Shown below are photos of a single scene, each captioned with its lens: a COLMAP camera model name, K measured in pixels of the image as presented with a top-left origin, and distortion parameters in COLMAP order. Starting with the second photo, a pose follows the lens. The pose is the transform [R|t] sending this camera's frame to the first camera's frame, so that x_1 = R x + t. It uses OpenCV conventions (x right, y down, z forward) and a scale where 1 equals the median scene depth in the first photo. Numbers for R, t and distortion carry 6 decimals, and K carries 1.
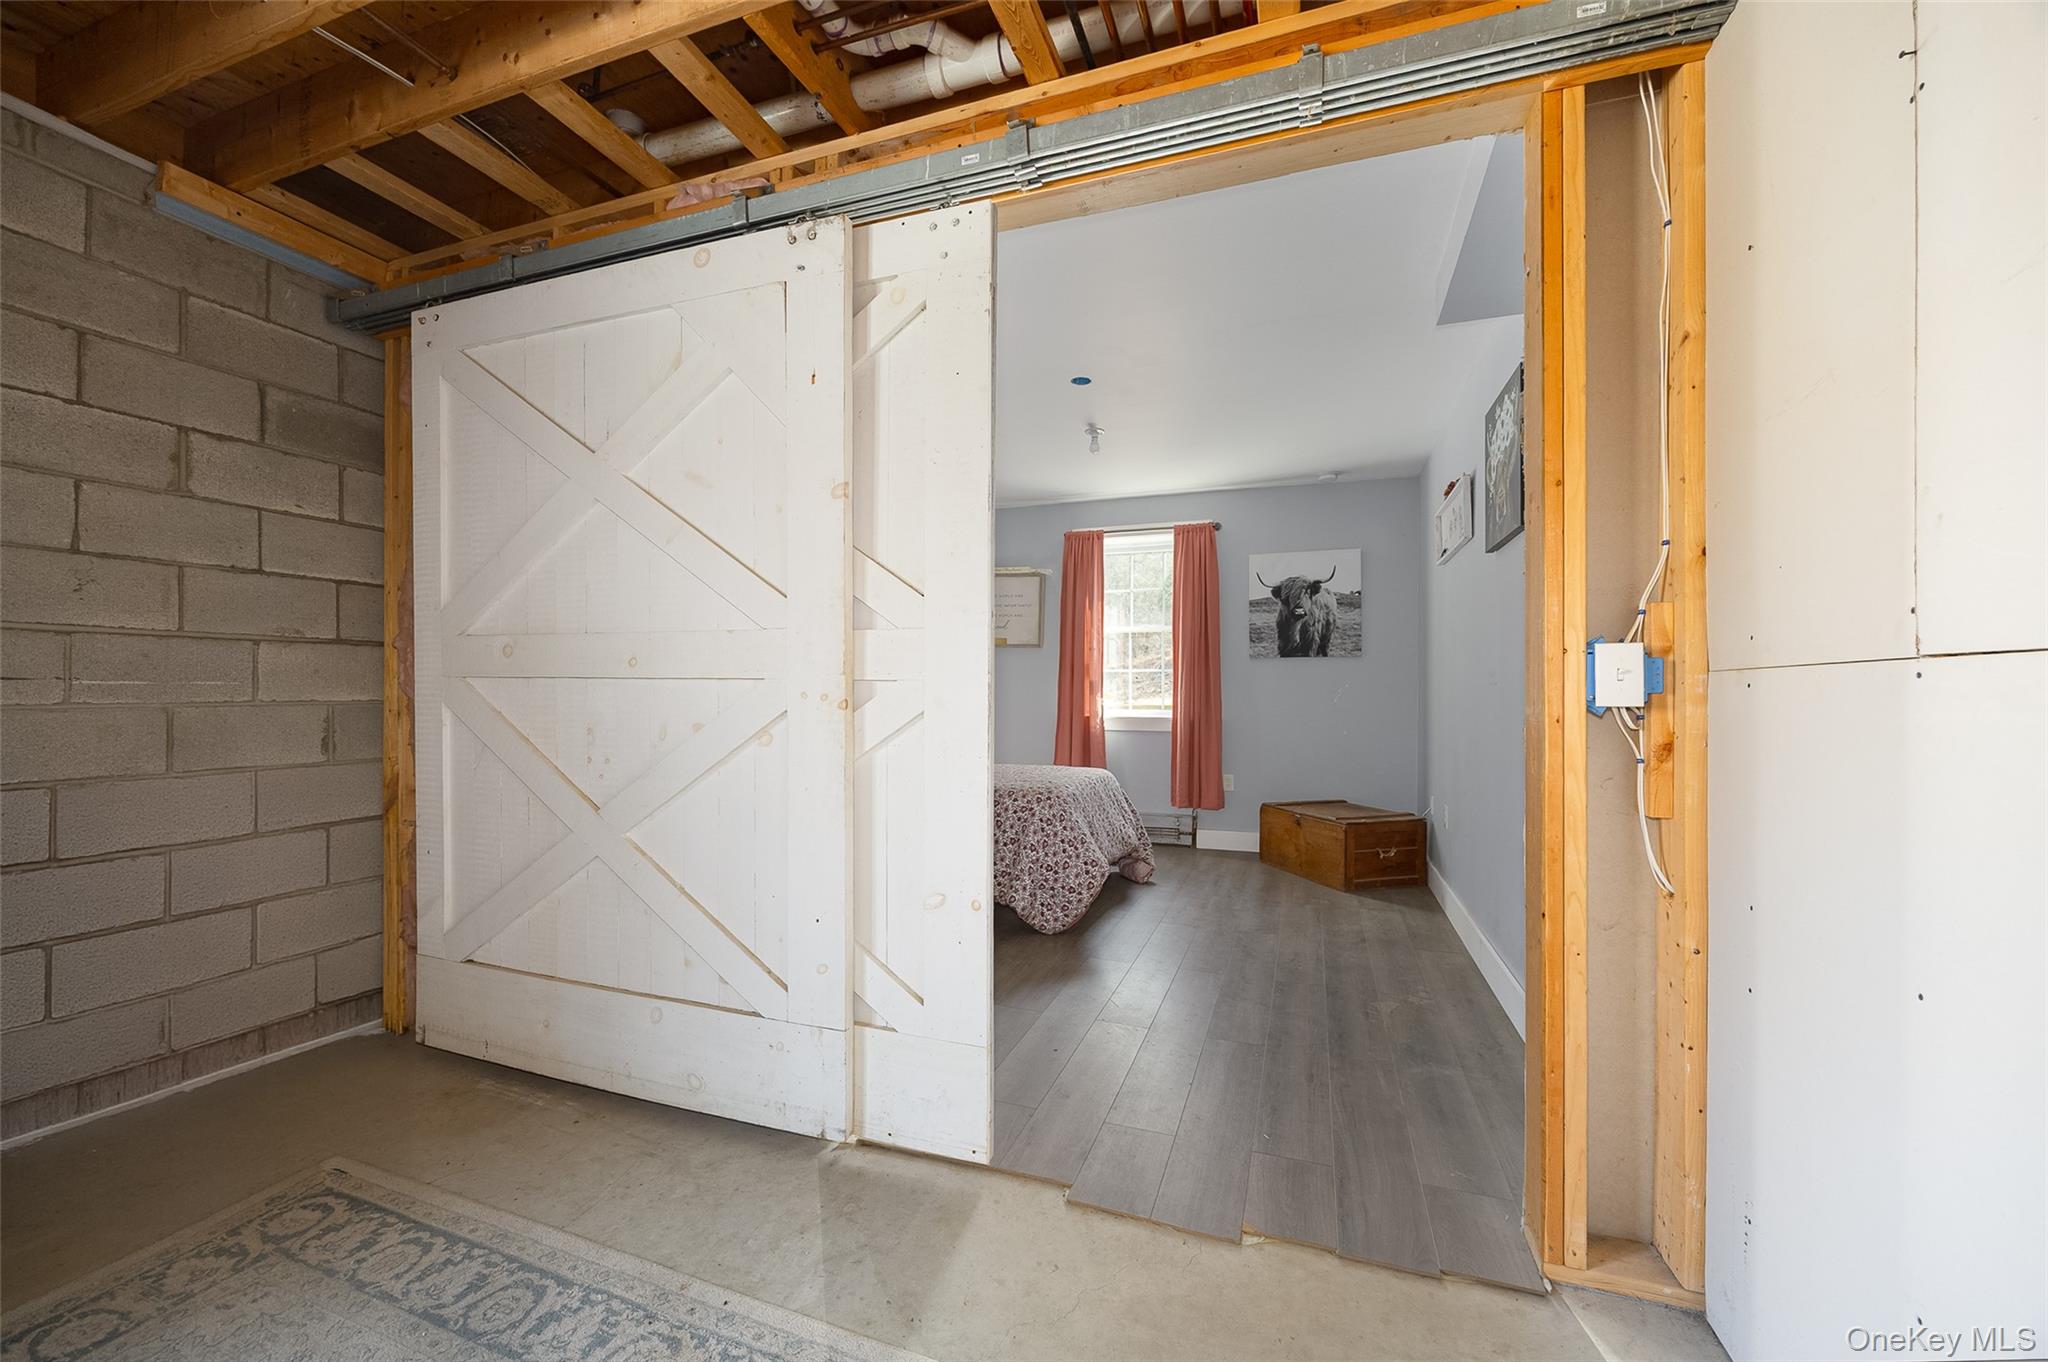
lens RADIAL K [[792.6, 0, 1028.8], [0, 792.6, 687.9], [0, 0, 1]] dist [-0.008128, 0.000042]
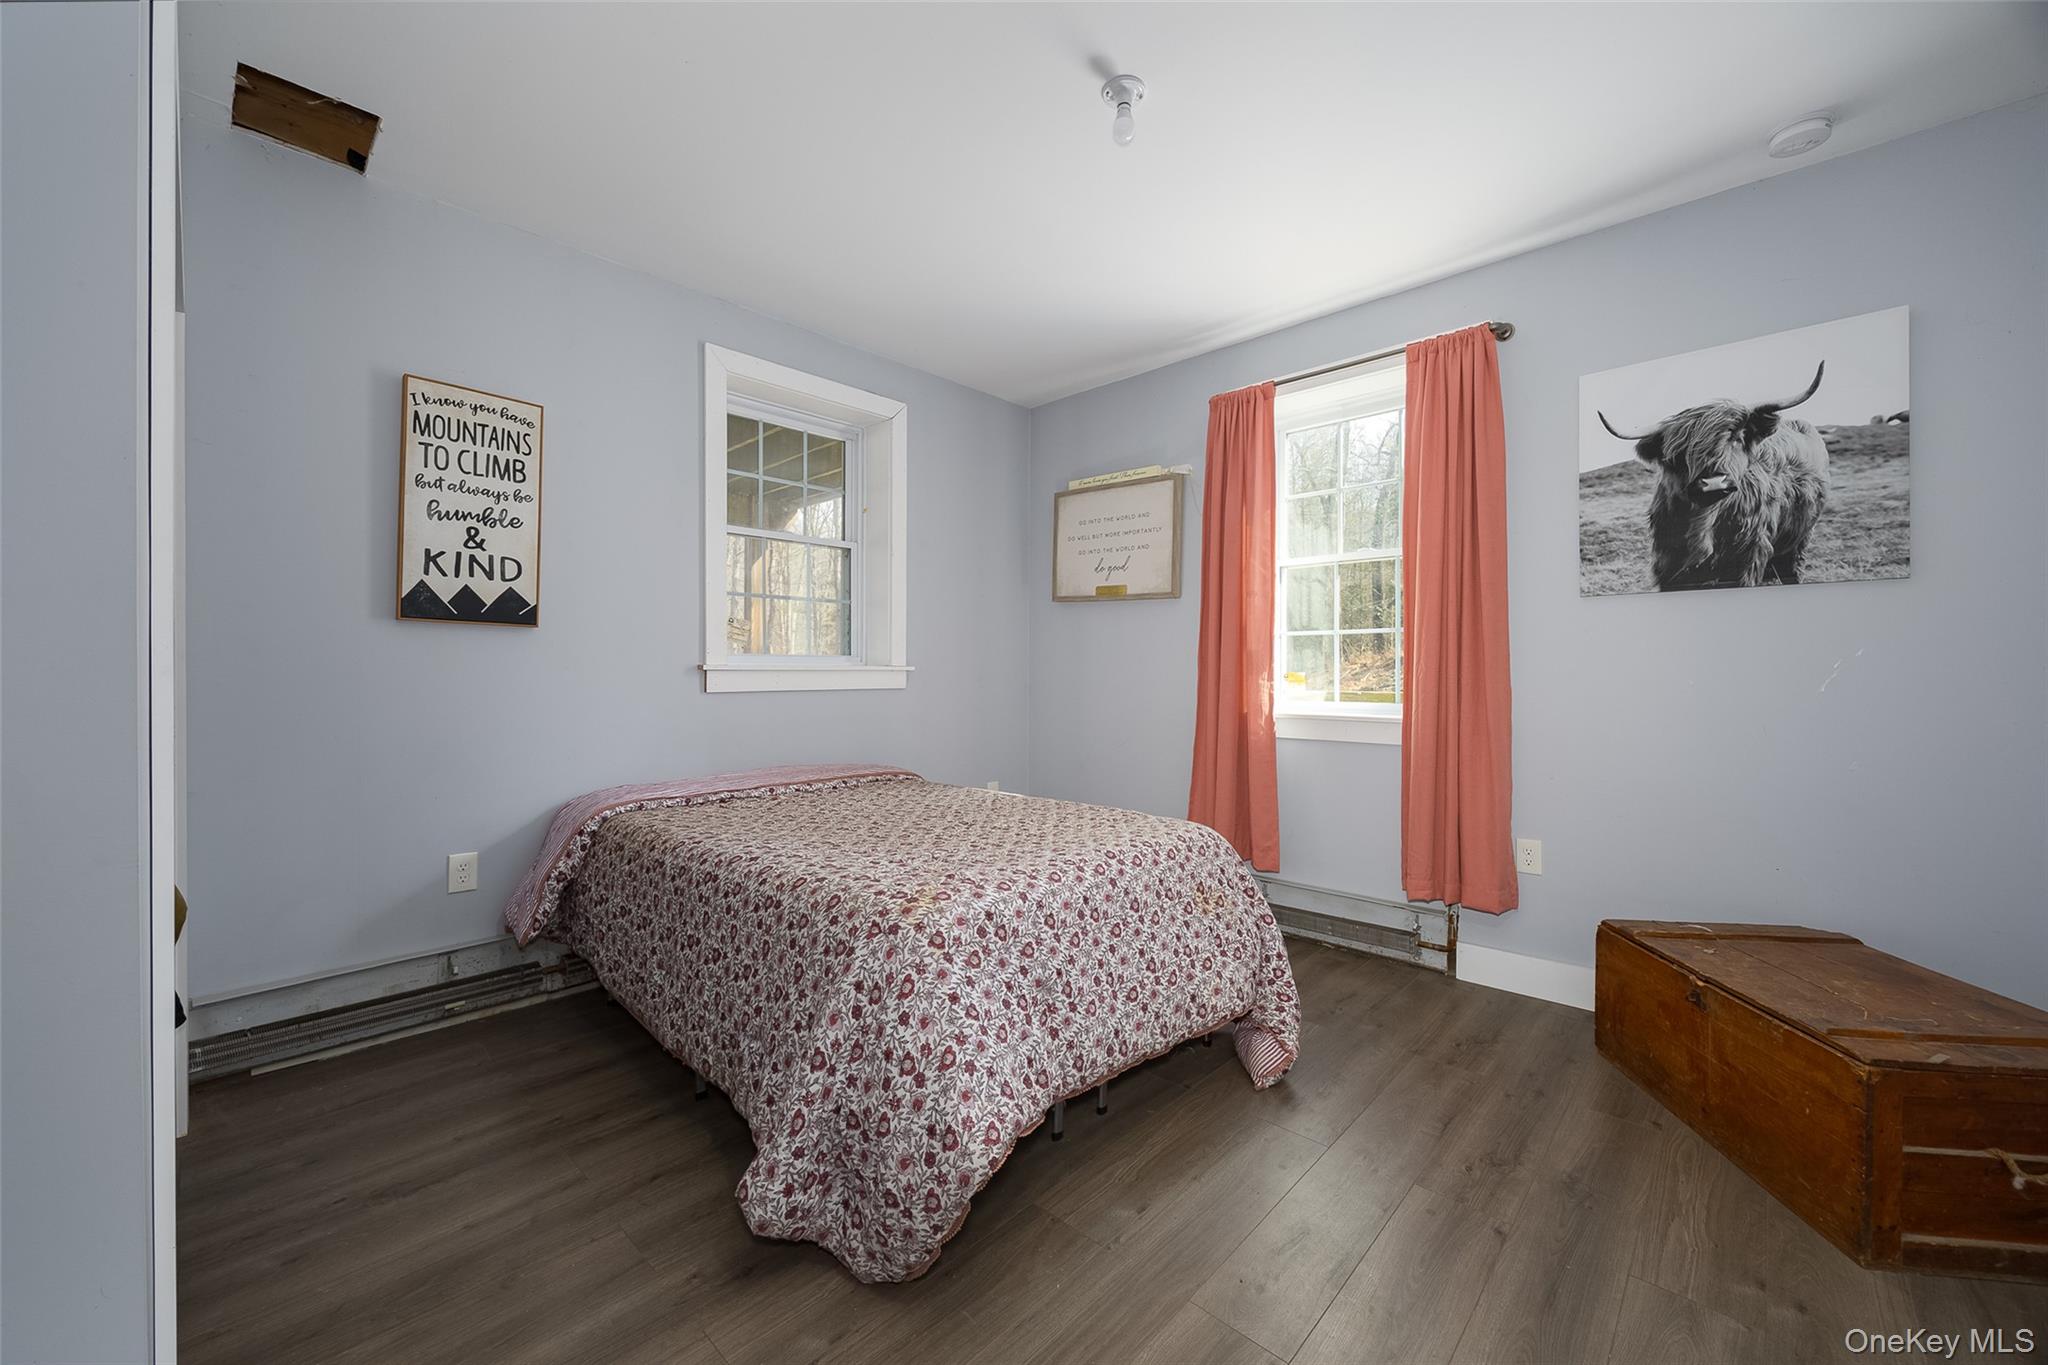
lens RADIAL K [[792.6, 0, 1008.5], [0, 792.6, 672.7], [0, 0, 1]] dist [-0.008128, 0.000042]
pose [[0.911577, 0.000088, -0.411130, 0.164895], [0.001957, 0.999988, 0.004553, 0.004569], [0.411125, -0.004955, 0.911565, 0.442166]]
